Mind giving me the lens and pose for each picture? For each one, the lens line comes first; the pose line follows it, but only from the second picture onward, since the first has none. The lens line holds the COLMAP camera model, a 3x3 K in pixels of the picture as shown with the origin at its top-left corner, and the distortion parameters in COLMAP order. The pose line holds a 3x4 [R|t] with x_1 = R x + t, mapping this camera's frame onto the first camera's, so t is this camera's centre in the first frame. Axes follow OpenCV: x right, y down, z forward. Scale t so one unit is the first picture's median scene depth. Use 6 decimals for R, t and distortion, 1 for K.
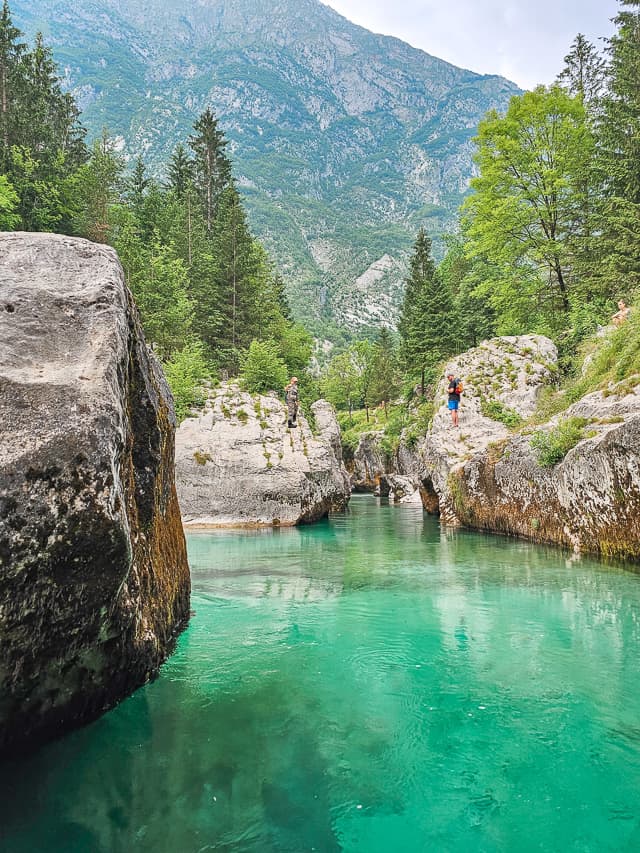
lens RADIAL K [[557.9, 0, 322.7], [0, 557.9, 427.2], [0, 0, 1]] dist [-0.011491, -0.009681]
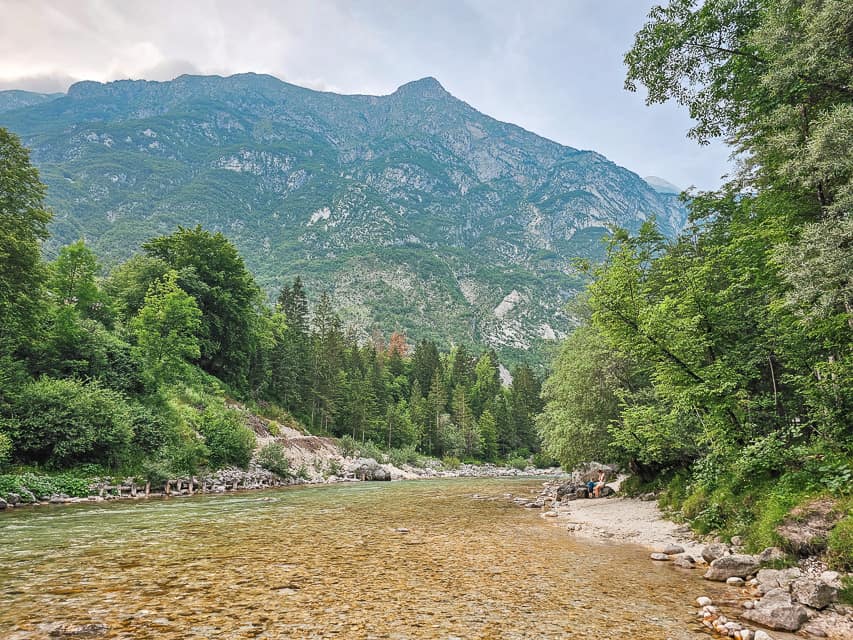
lens RADIAL K [[557.9, 0, 423.5], [0, 557.9, 322.0], [0, 0, 1]] dist [-0.011491, -0.009681]
pose [[0.999892, 0.013865, 0.004836, -0.100306], [-0.012835, 0.985219, -0.170818, -0.000884], [-0.007133, 0.170738, 0.985291, -0.280183]]
